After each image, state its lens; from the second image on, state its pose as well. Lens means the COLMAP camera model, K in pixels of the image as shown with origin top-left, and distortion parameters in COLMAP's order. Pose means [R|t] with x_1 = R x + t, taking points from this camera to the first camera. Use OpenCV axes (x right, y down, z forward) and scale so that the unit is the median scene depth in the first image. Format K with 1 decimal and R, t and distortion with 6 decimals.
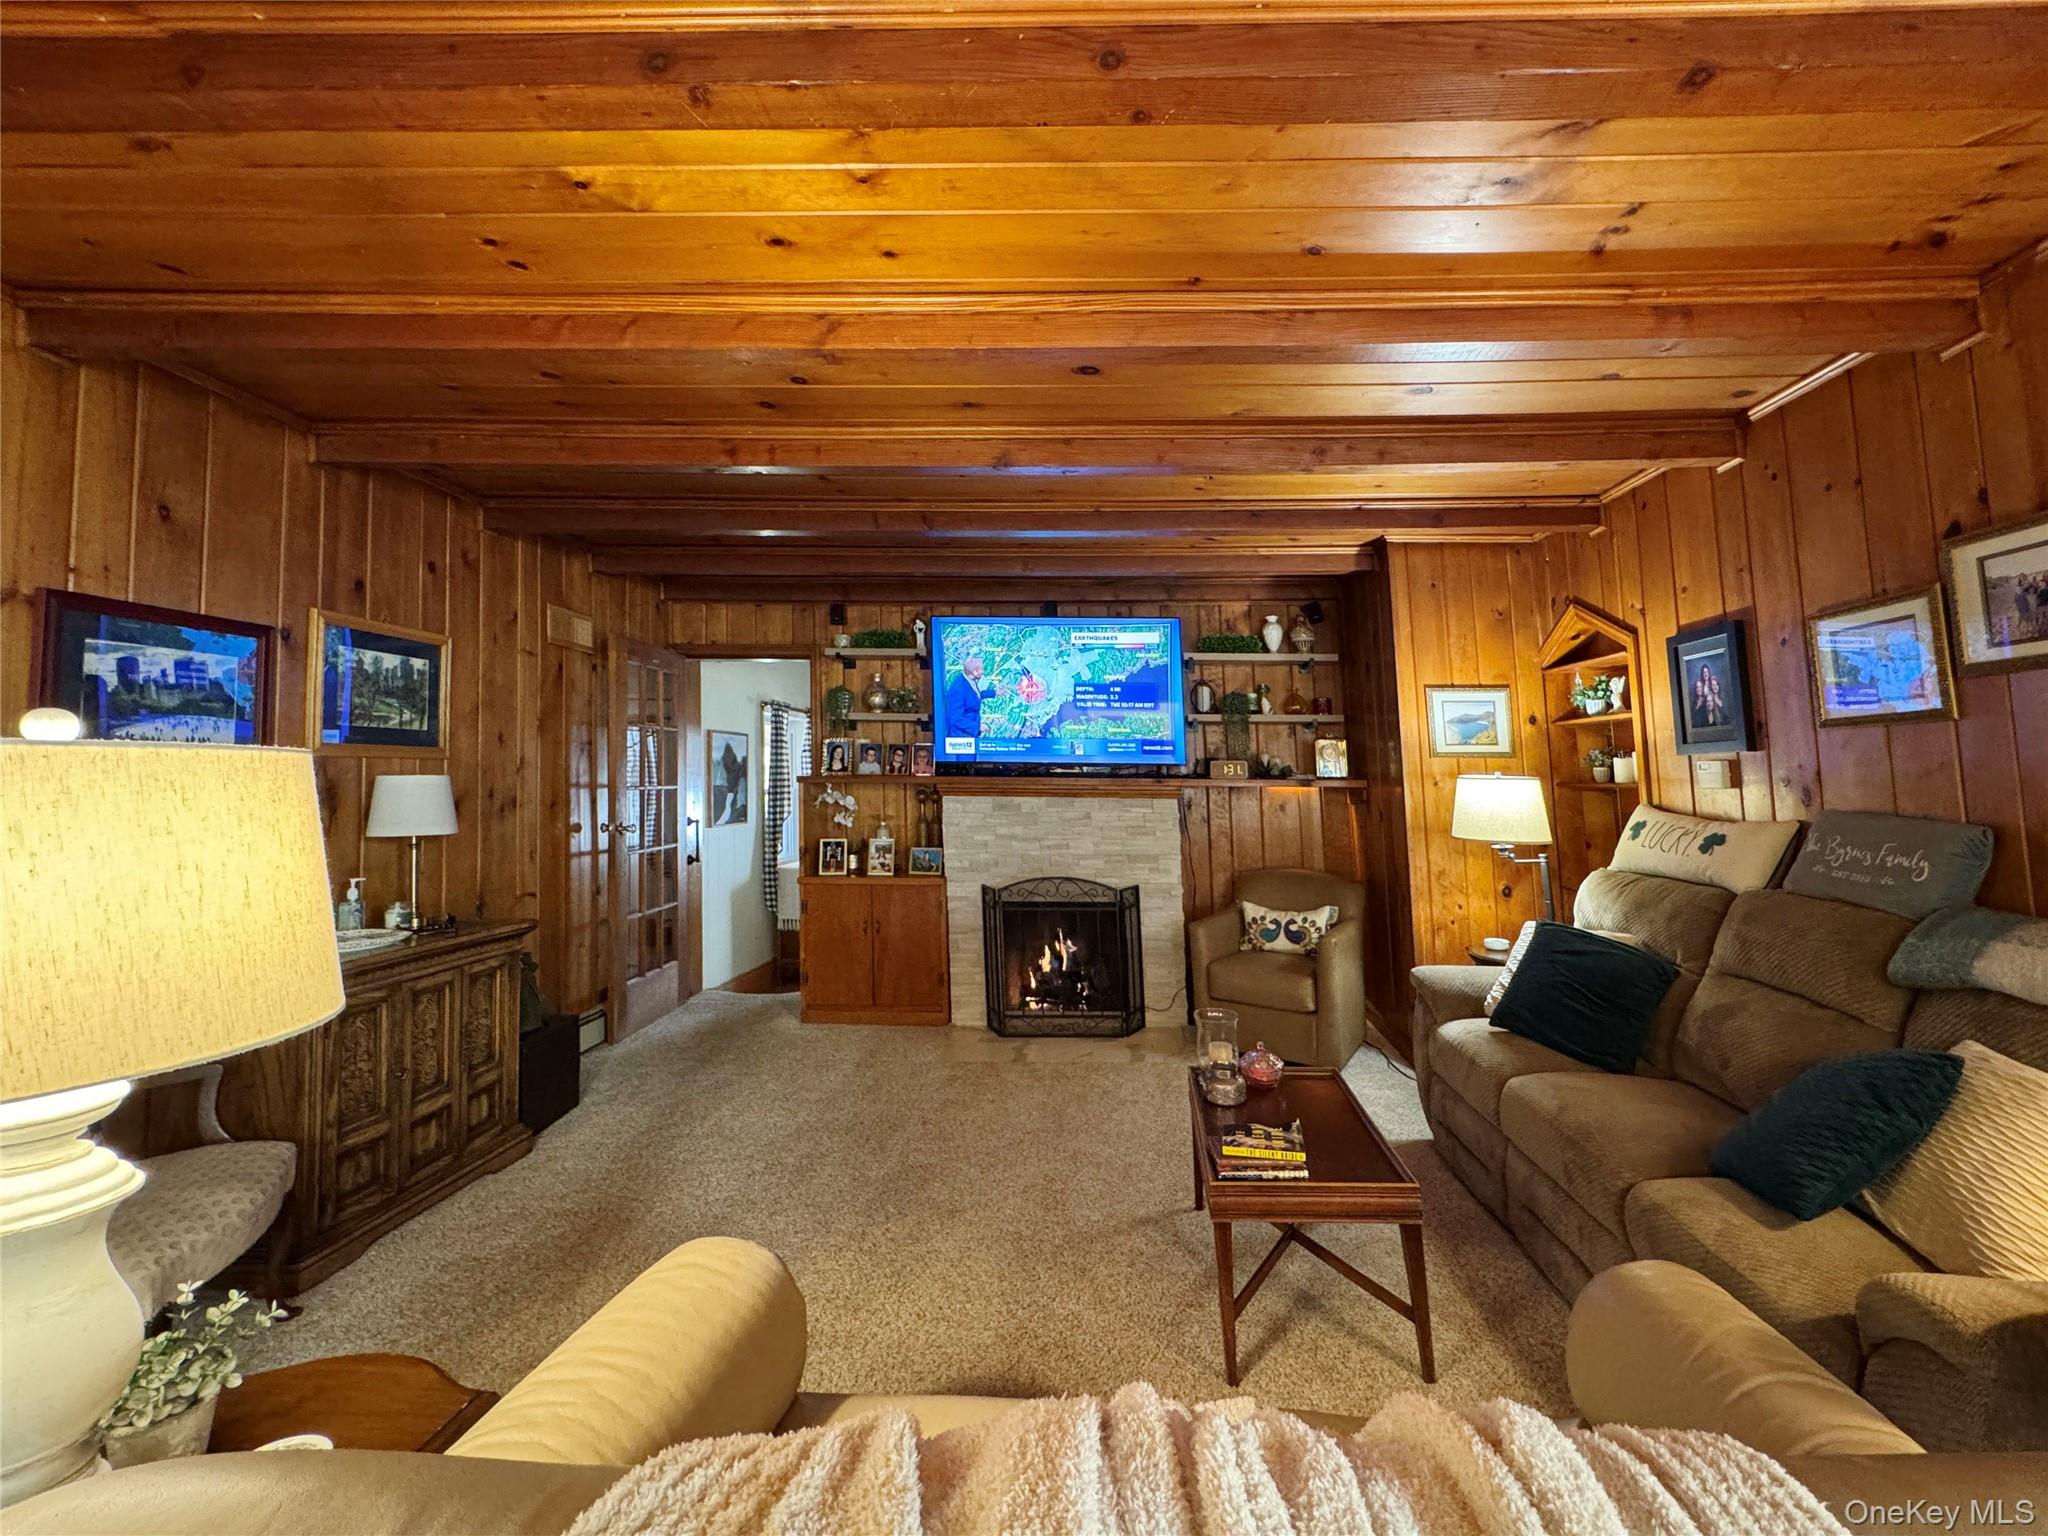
lens RADIAL K [[822.7, 0, 1001.6], [0, 822.7, 733.3], [0, 0, 1]] dist [-0.002910, 0.000132]
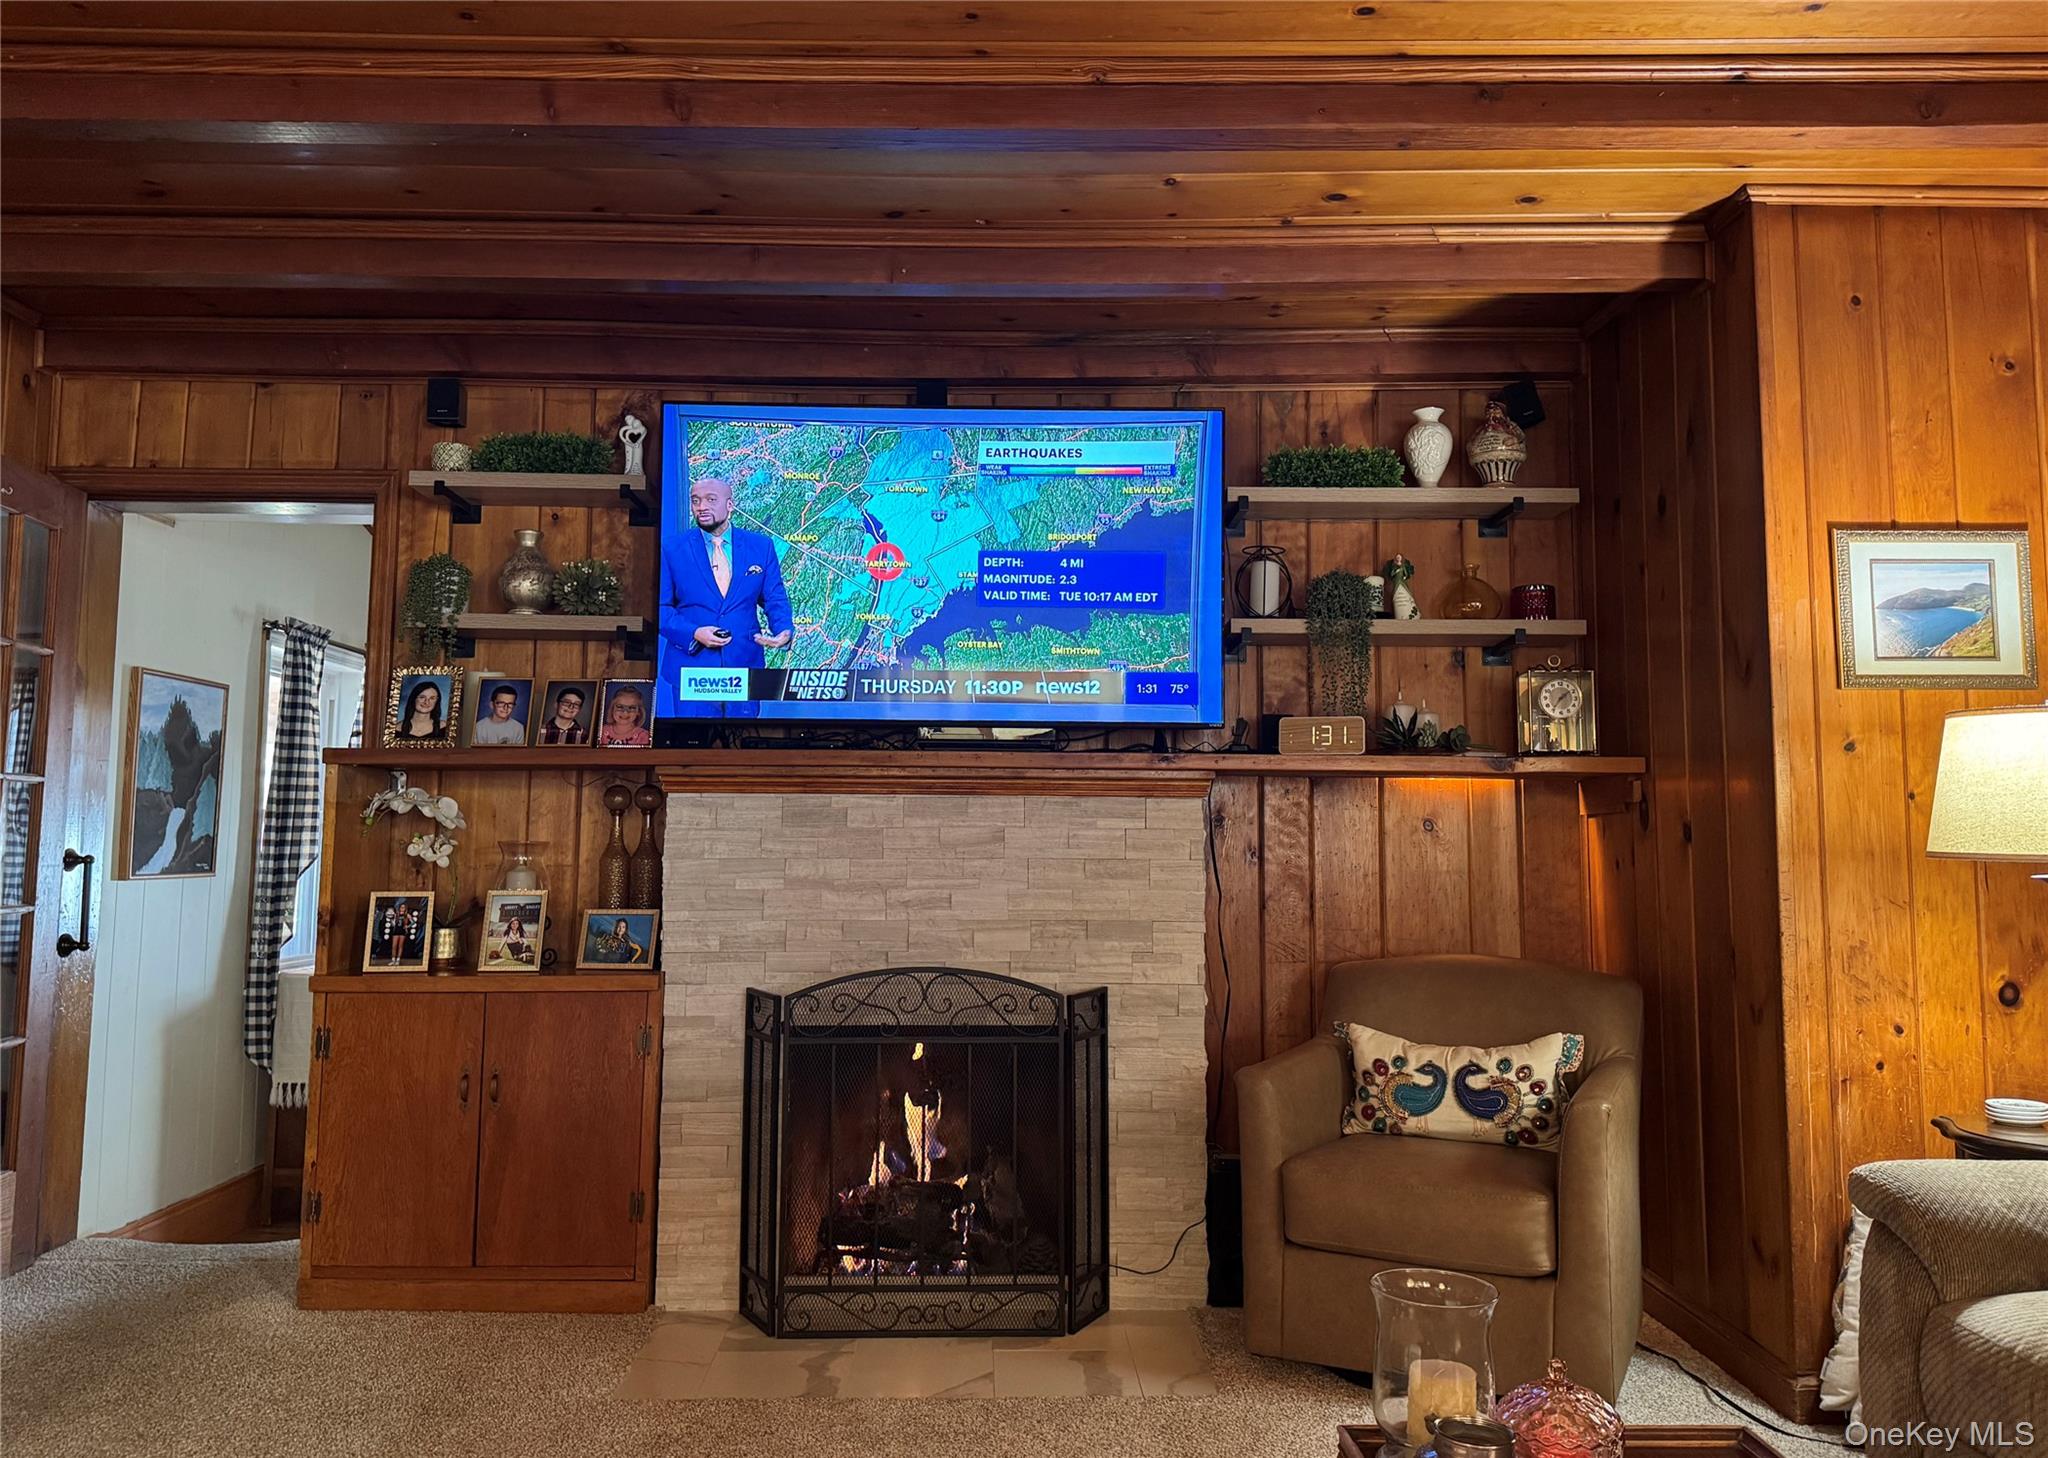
lens RADIAL K [[1489.8, 0, 1023.4], [0, 1489.8, 712.3], [0, 0, 1]] dist [0.048127, -0.043545]
pose [[0.982888, 0.056793, 0.175229, -0.030027], [-0.051193, 0.998028, -0.036318, 0.061976], [-0.176947, 0.026726, 0.983858, 0.188630]]
